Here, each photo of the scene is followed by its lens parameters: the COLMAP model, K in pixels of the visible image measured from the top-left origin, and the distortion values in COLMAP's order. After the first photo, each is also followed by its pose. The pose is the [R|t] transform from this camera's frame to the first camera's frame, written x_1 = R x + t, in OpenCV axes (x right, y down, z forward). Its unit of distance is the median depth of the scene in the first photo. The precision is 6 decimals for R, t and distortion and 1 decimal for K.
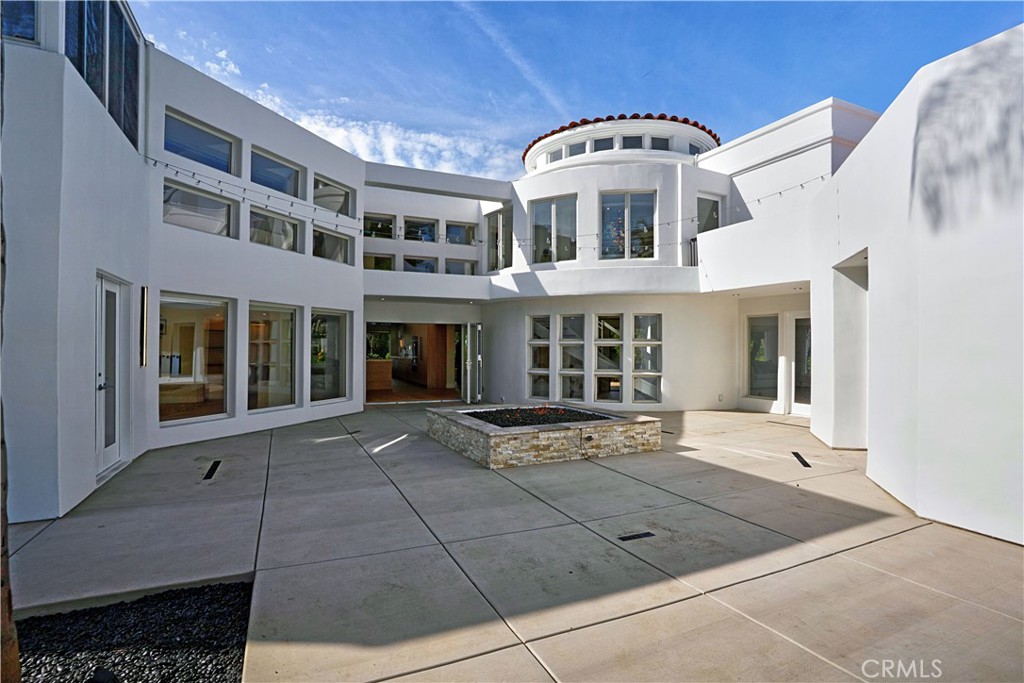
lens RADIAL K [[494.3, 0, 510.9], [0, 494.3, 345.4], [0, 0, 1]] dist [-0.023507, 0.004252]
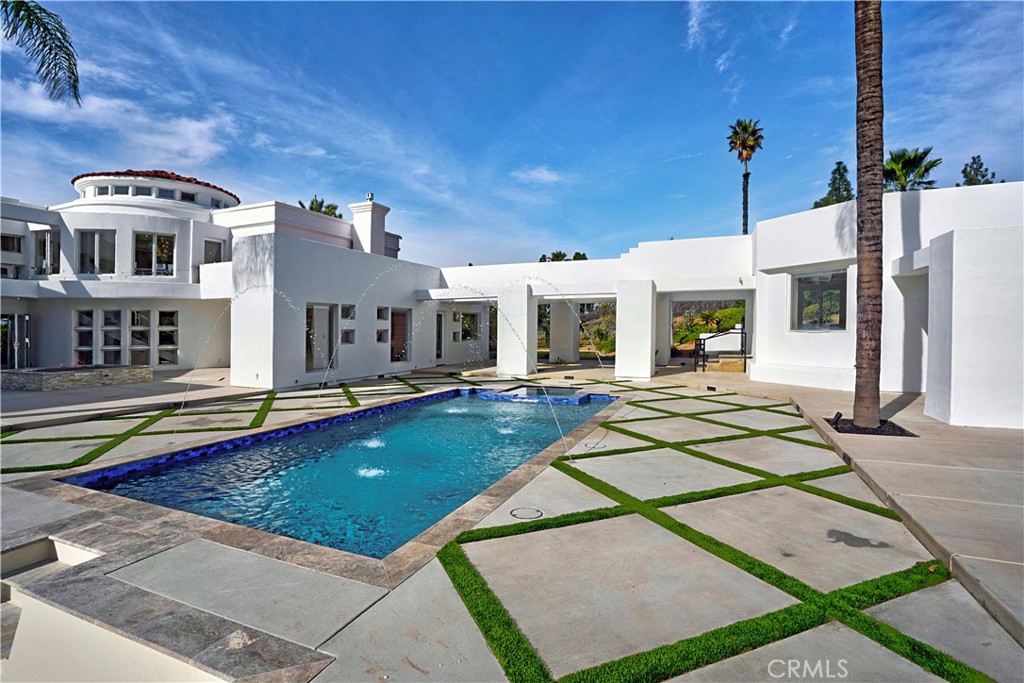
lens RADIAL K [[494.3, 0, 497.9], [0, 494.3, 323.2], [0, 0, 1]] dist [-0.023507, 0.004252]
pose [[0.745743, -0.000860, 0.666233, 0.011350], [0.007824, 0.999942, -0.007467, -0.001225], [-0.666188, 0.010781, 0.745706, -0.884777]]
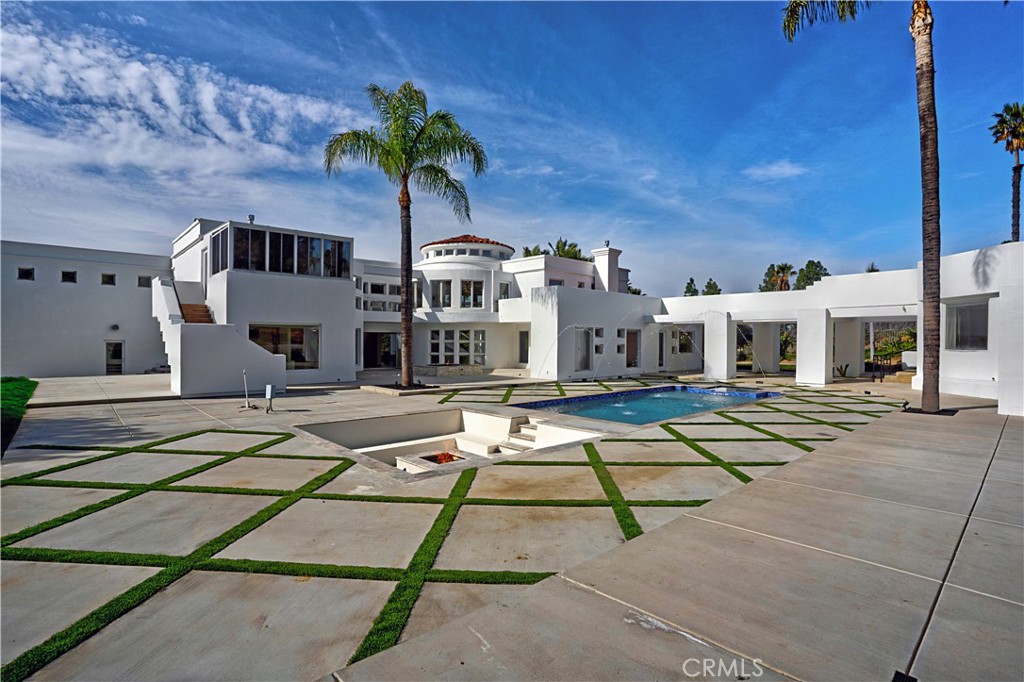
lens RADIAL K [[500.2, 0, 527.4], [0, 500.2, 316.9], [0, 0, 1]] dist [-0.046250, -0.001616]
pose [[0.944093, 0.013555, 0.329401, -0.311927], [0.000487, 0.999096, -0.042509, -0.021086], [-0.329679, 0.040293, 0.943233, -1.392298]]
